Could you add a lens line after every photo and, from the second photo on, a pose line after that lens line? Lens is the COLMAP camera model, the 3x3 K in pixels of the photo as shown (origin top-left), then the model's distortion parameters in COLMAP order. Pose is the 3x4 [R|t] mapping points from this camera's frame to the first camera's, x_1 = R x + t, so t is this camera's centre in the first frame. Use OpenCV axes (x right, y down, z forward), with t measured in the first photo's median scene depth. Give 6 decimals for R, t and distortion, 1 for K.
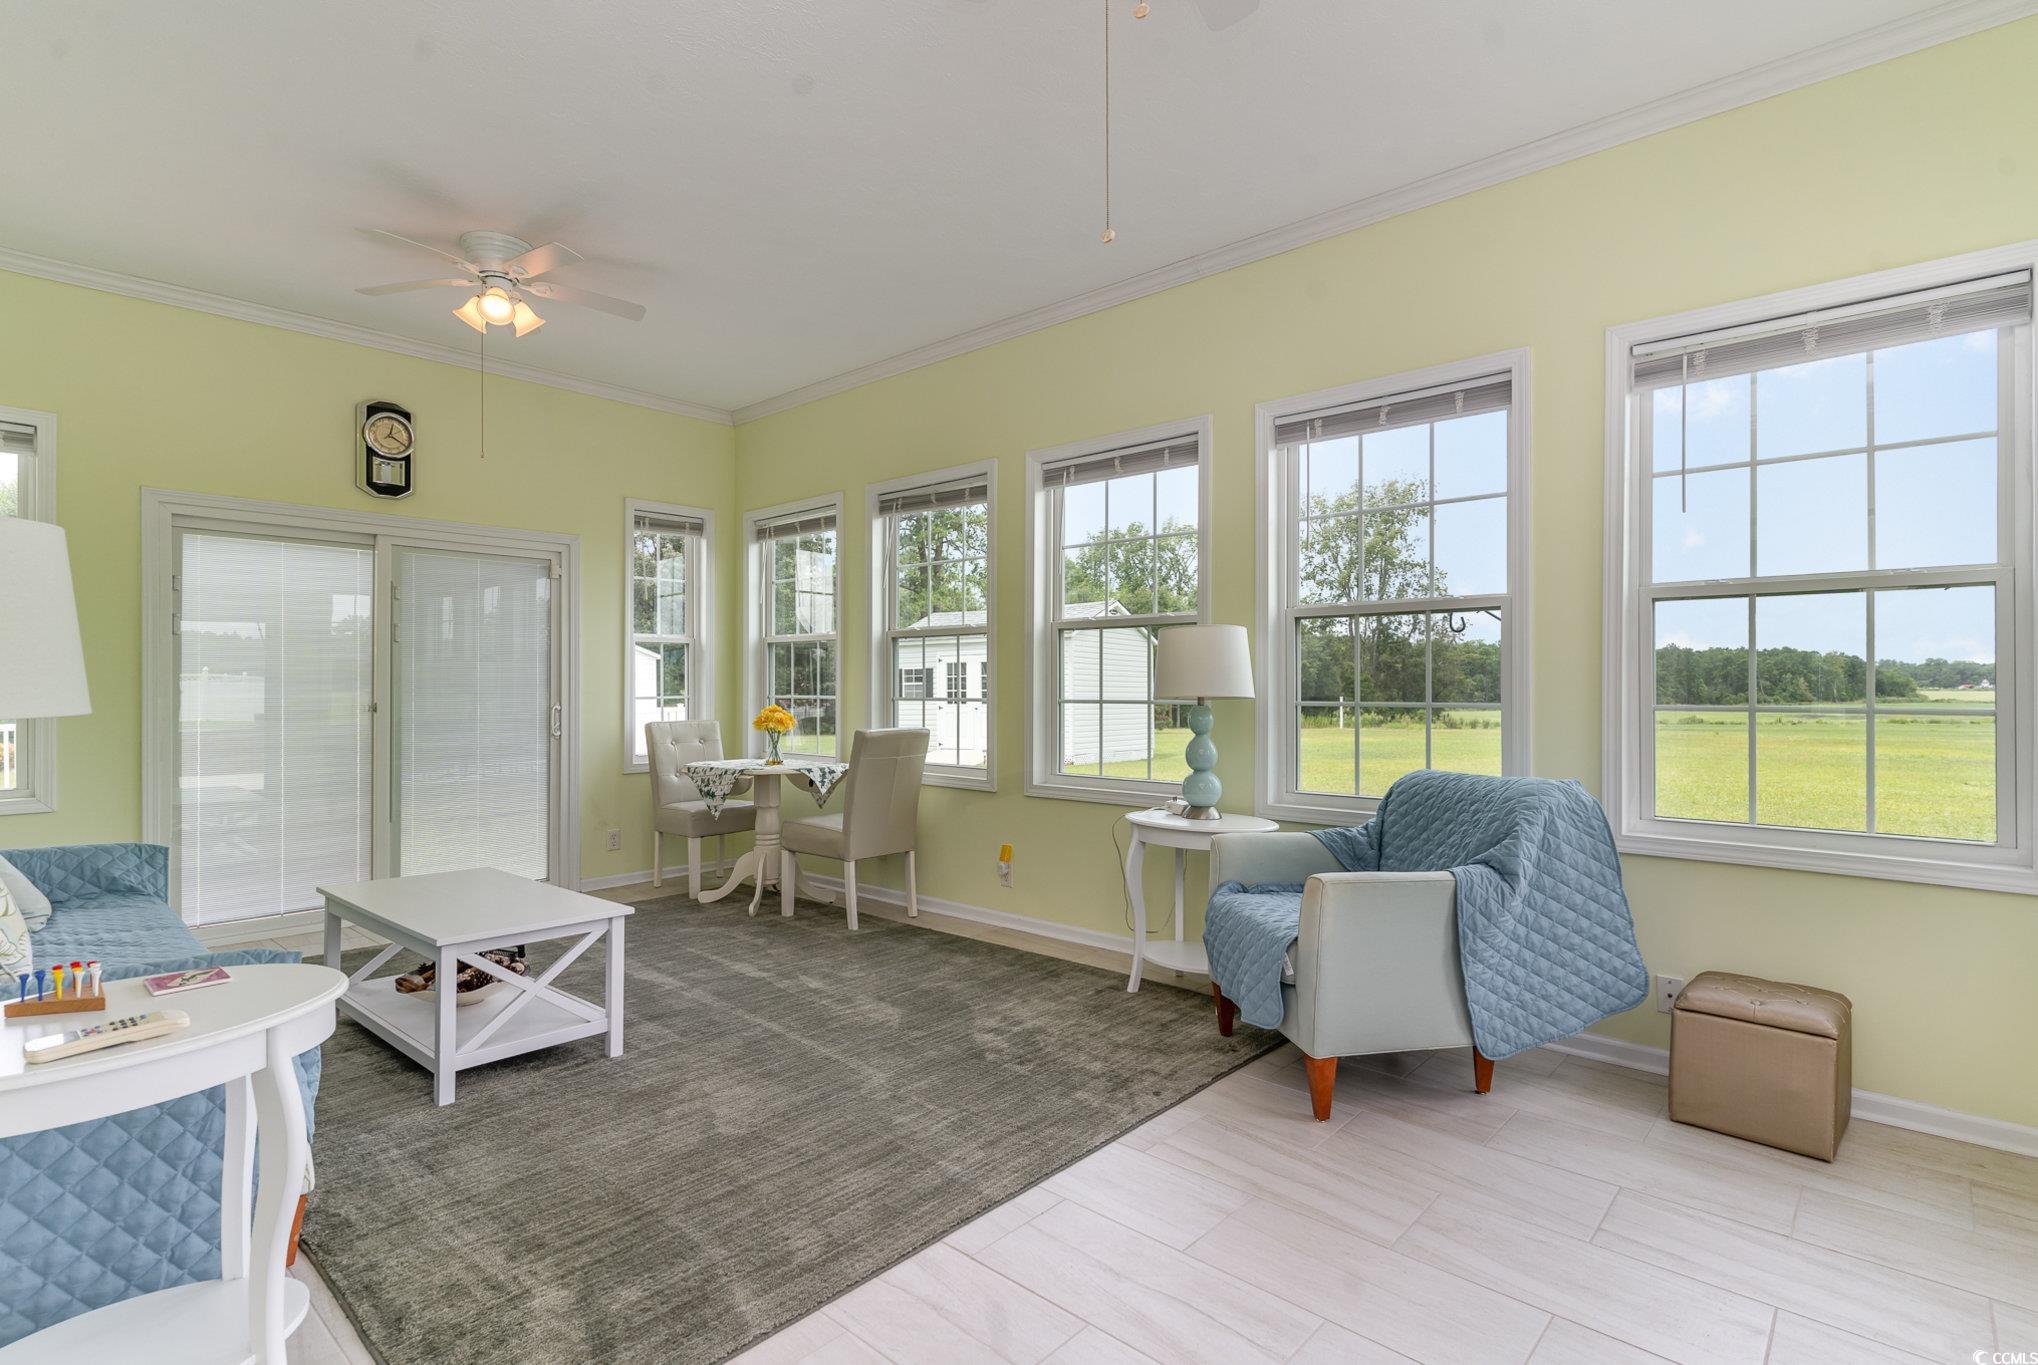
lens RADIAL K [[991.1, 0, 1000.0], [0, 991.1, 680.9], [0, 0, 1]] dist [0.000818, 0.000727]
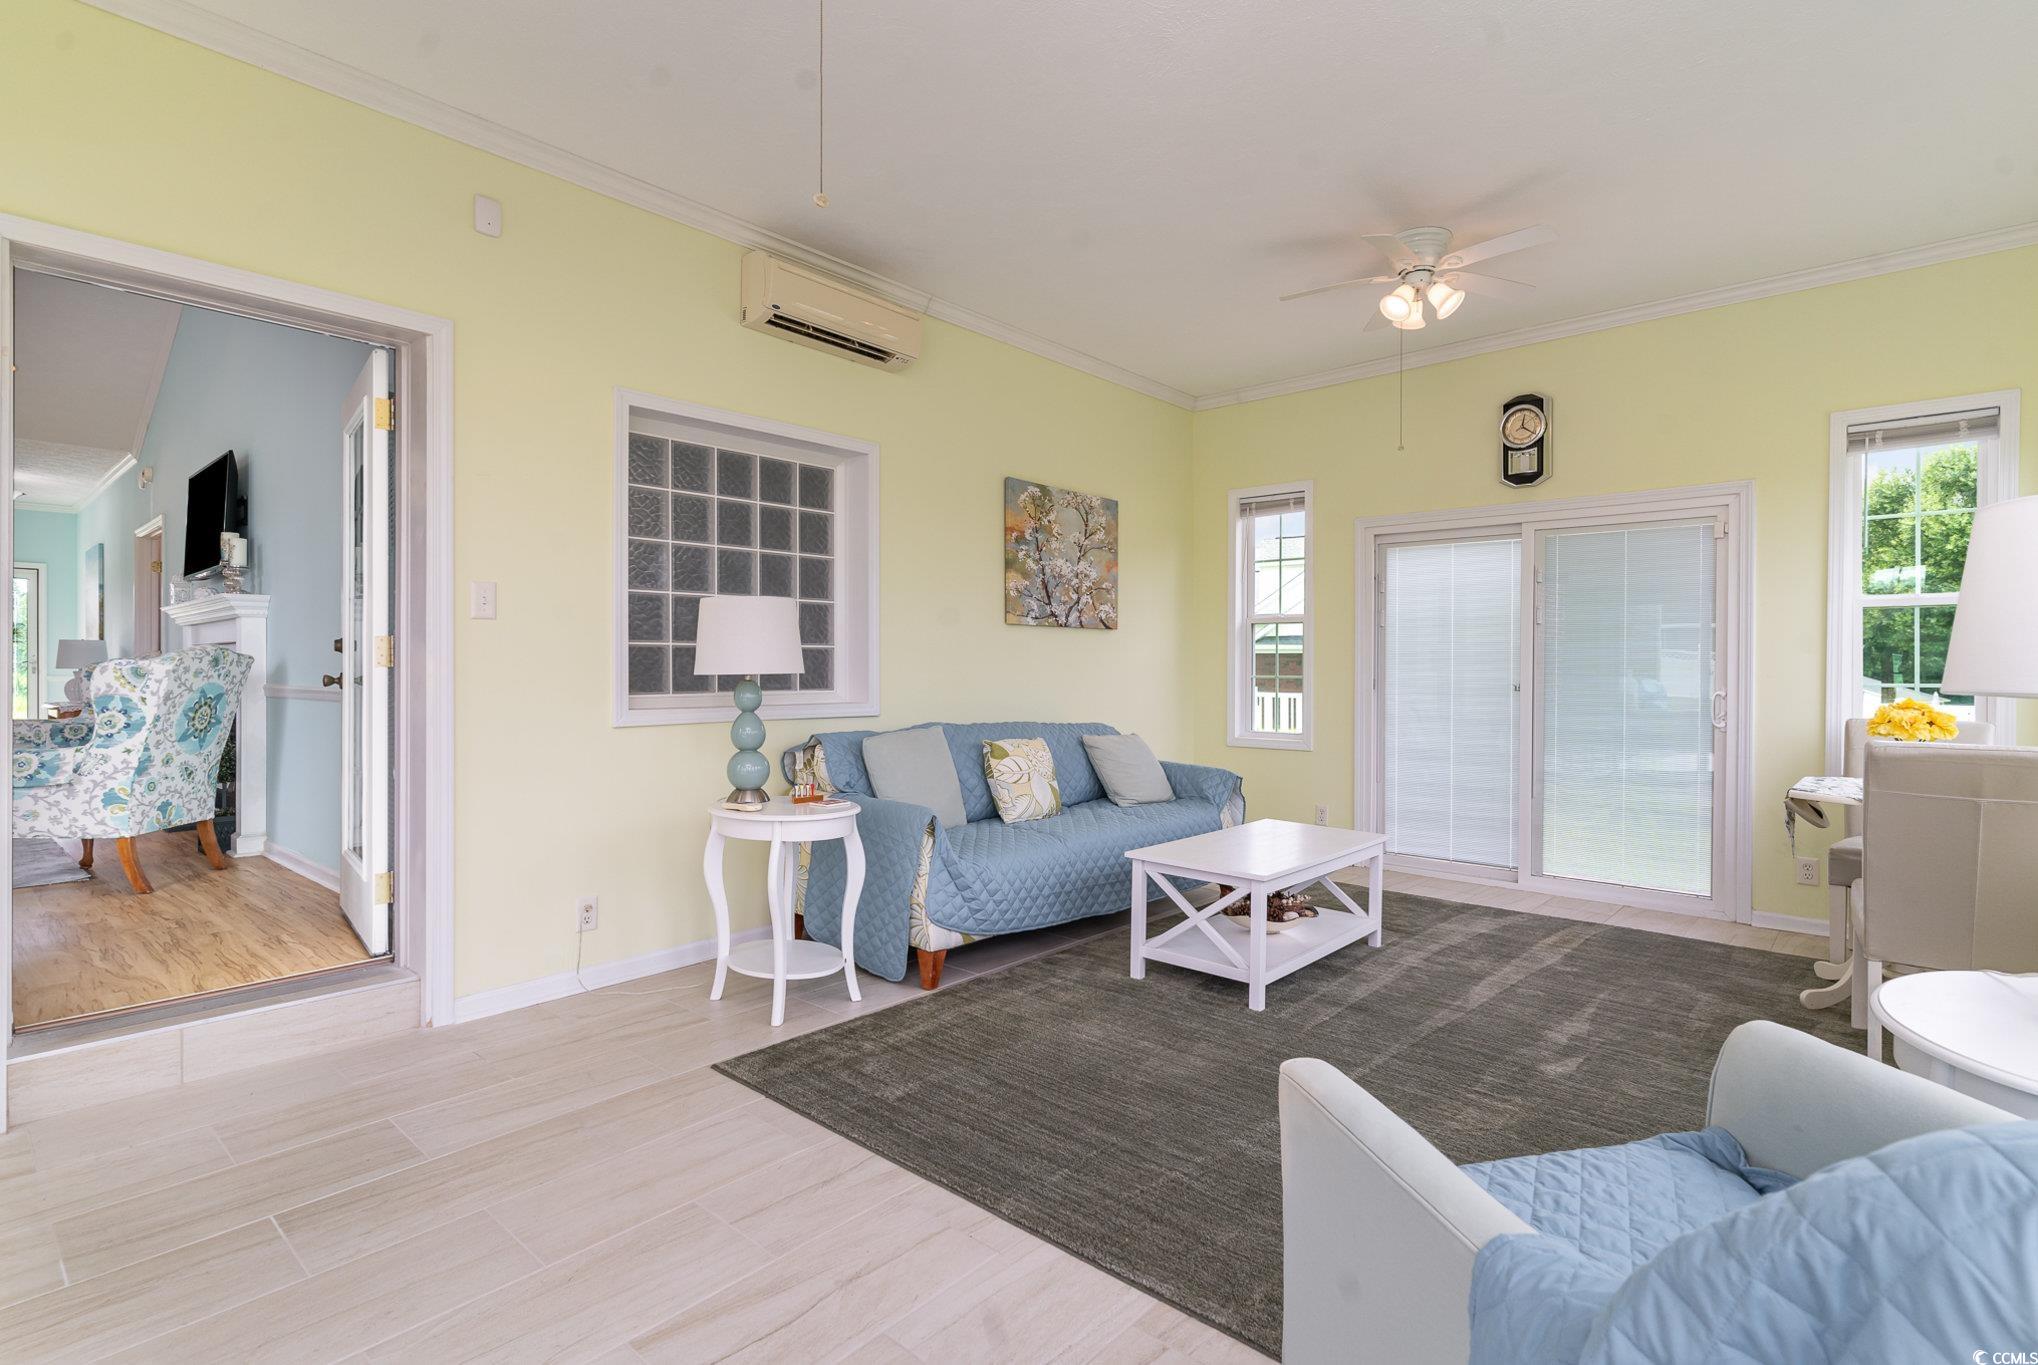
lens RADIAL K [[991.1, 0, 1021.2], [0, 991.1, 677.3], [0, 0, 1]] dist [0.000818, 0.000727]
pose [[0.013243, 0.014552, -0.999806, 0.525966], [0.000033, 0.999894, 0.014554, 0.001734], [0.999912, -0.000226, 0.013242, 0.567709]]
